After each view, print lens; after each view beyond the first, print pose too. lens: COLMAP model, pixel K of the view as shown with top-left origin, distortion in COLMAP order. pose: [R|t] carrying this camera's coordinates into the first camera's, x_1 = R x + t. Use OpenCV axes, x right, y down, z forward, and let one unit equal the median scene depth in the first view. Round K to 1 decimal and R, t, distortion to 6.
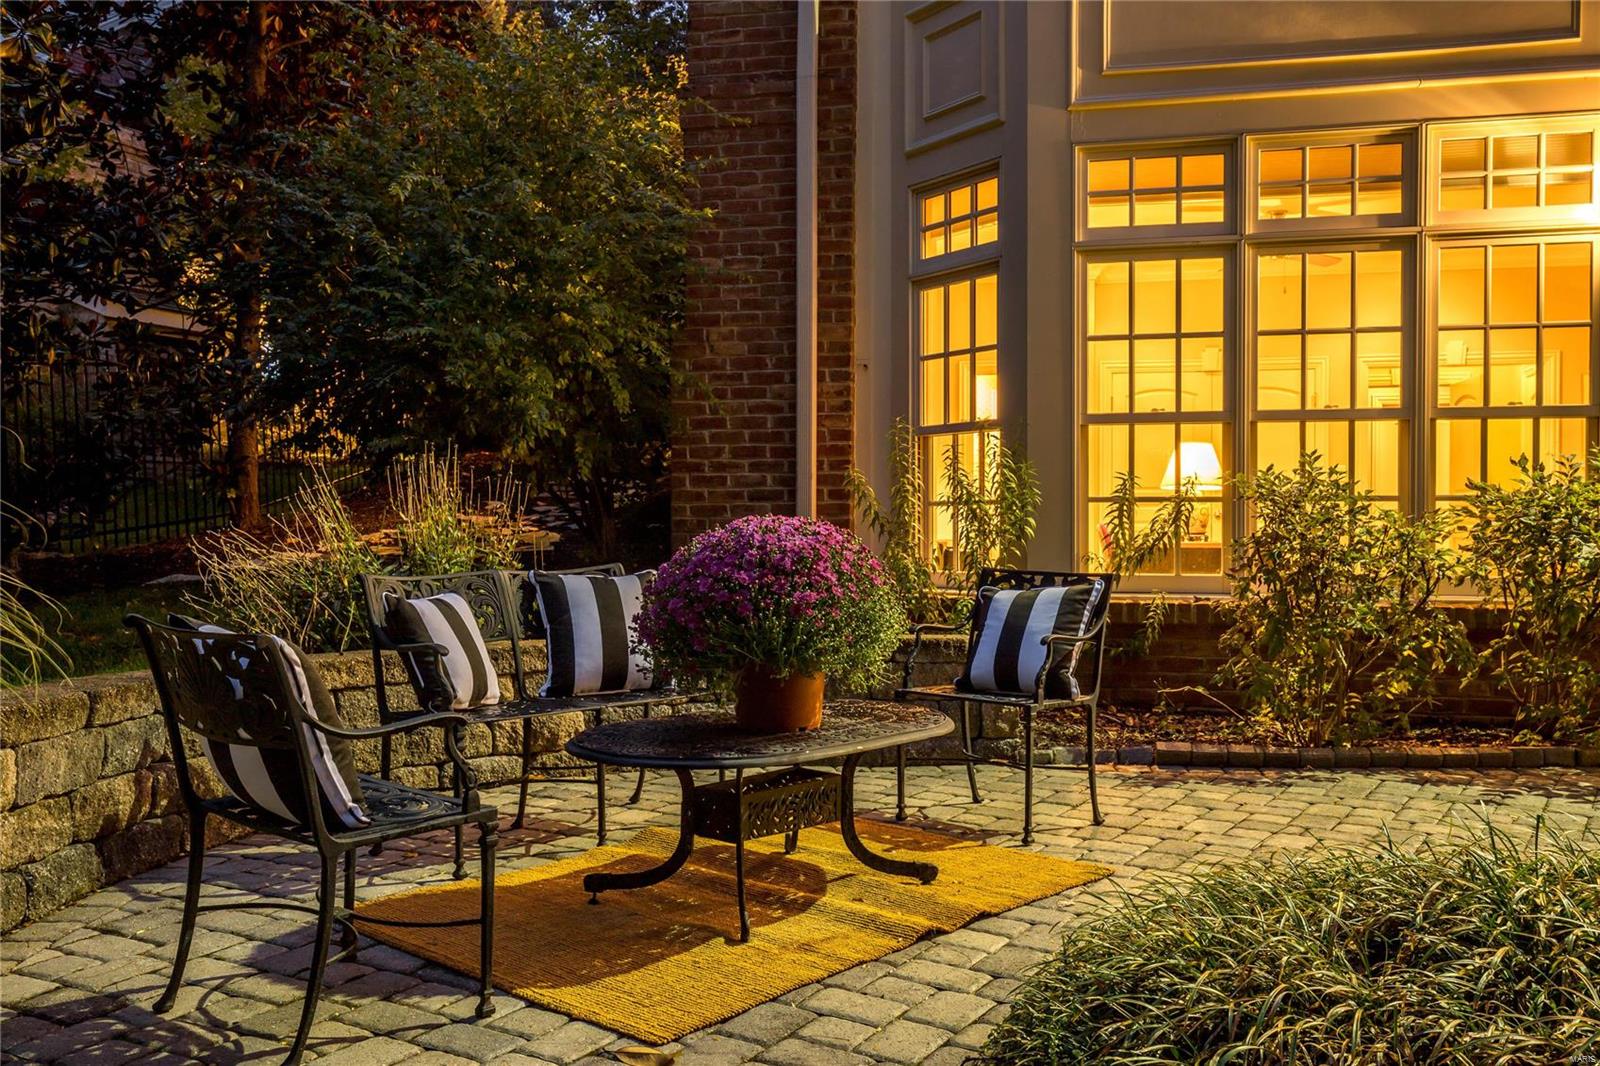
lens RADIAL K [[1535.9, 0, 802.6], [0, 1535.9, 523.8], [0, 0, 1]] dist [0.033495, 0.000000]
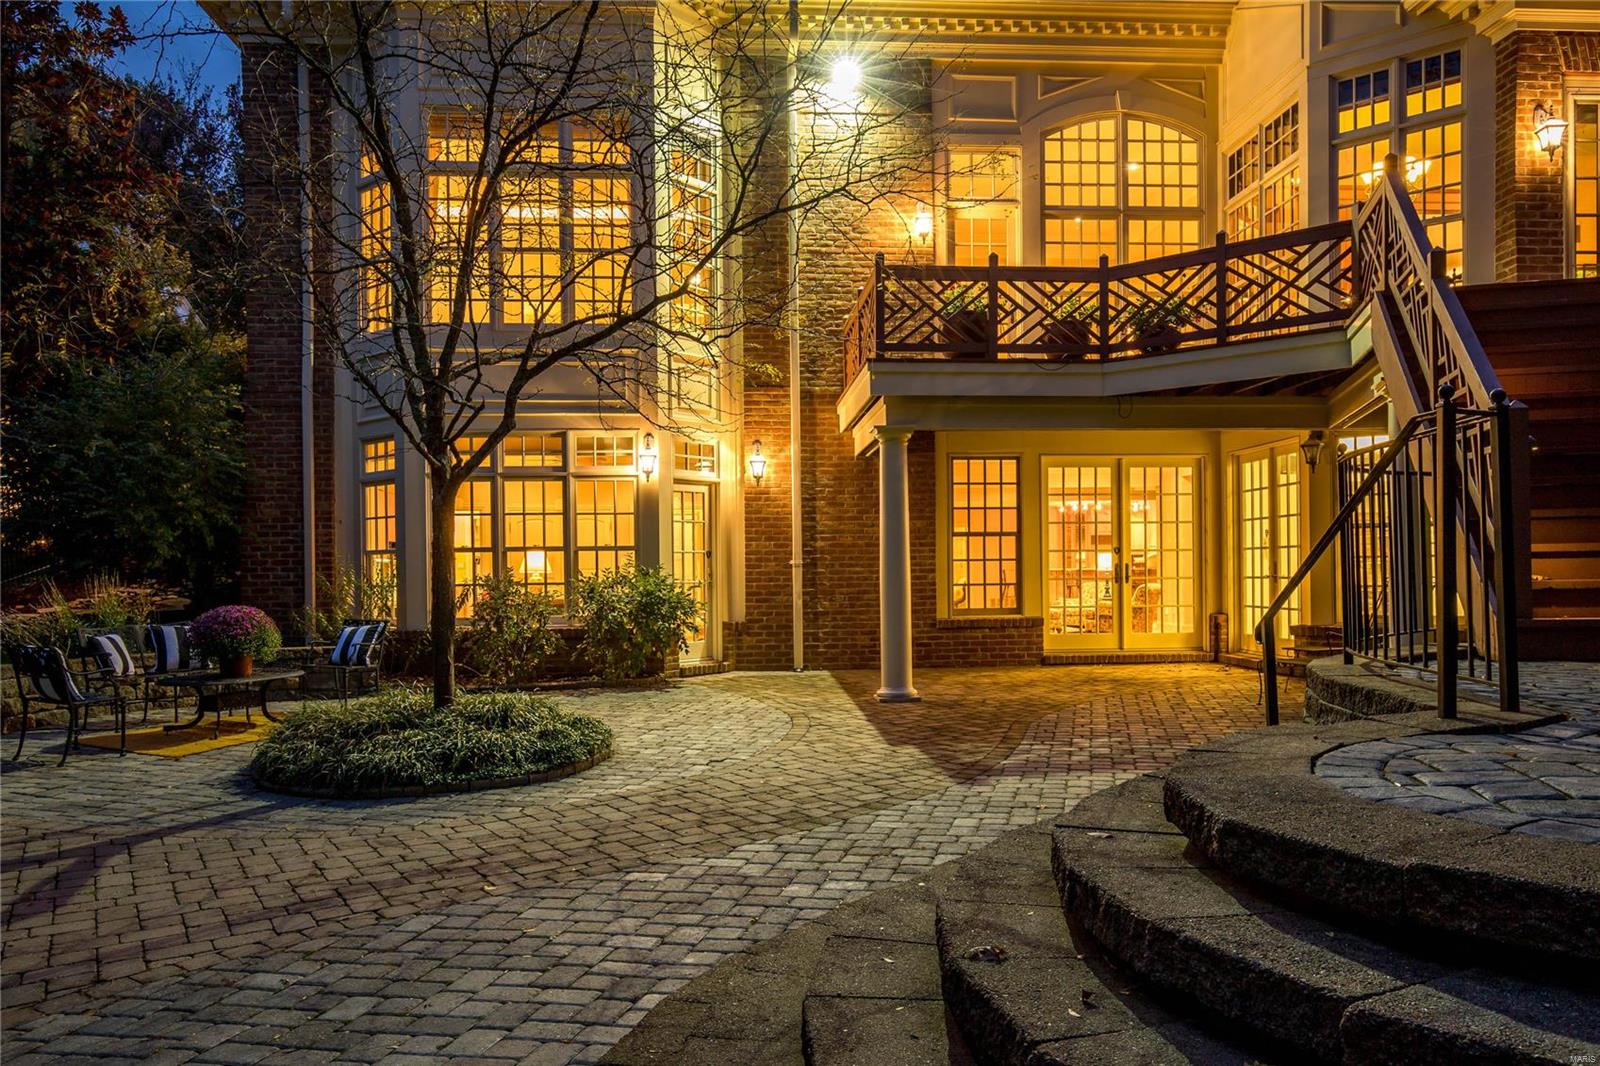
lens RADIAL K [[1177.9, 0, 805.1], [0, 1177.9, 559.5], [0, 0, 1]] dist [0.006396, -0.003210]
pose [[0.957206, -0.009656, 0.289246, 0.214286], [0.012314, 0.999897, -0.007374, -0.035811], [-0.289145, 0.010620, 0.957227, -0.854292]]
